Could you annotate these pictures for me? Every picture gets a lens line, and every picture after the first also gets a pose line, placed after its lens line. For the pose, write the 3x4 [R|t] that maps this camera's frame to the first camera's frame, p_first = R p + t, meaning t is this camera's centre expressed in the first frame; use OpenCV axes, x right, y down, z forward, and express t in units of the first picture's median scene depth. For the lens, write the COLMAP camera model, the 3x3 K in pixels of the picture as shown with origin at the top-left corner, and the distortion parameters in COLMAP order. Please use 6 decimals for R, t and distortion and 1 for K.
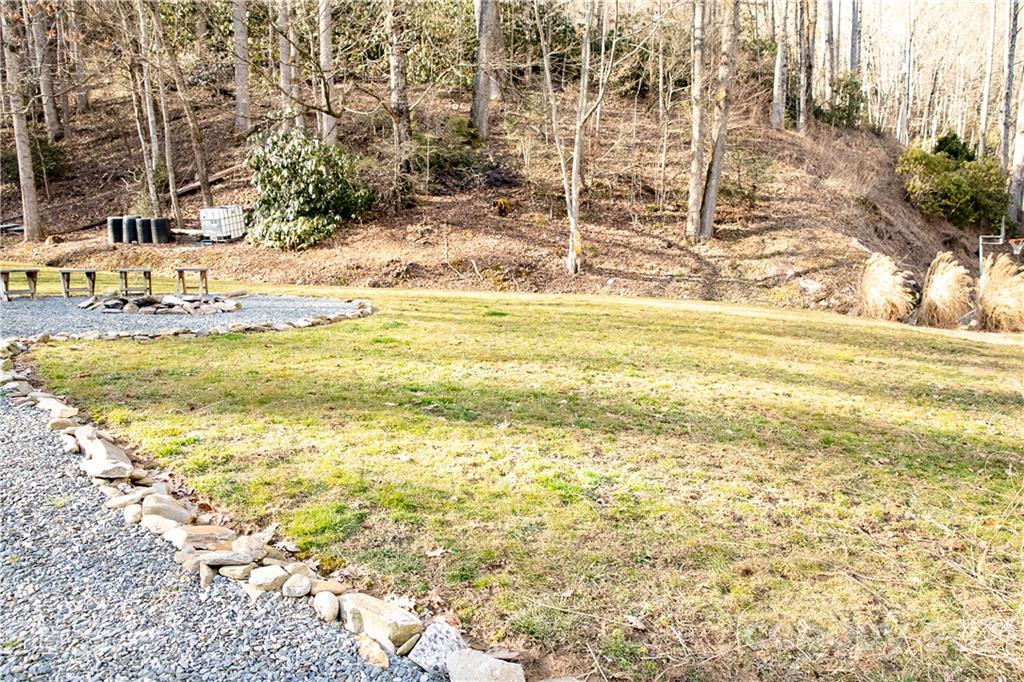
lens RADIAL K [[740.5, 0, 512.0], [0, 740.5, 341.0], [0, 0, 1]] dist [-0.116524, 0.109400]
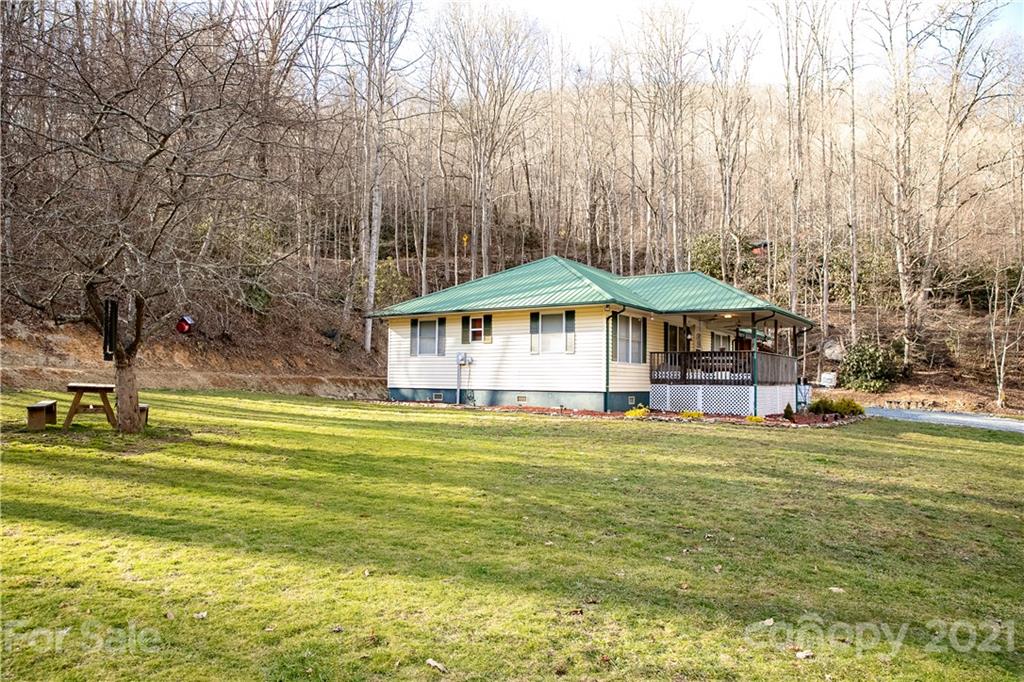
lens RADIAL K [[704.5, 0, 509.1], [0, 704.5, 347.1], [0, 0, 1]] dist [-0.107693, 0.090906]
pose [[0.958004, 0.022495, -0.285871, -0.792313], [-0.068587, 0.985958, -0.152262, 0.156841], [0.278431, 0.165474, 0.946094, -1.529068]]
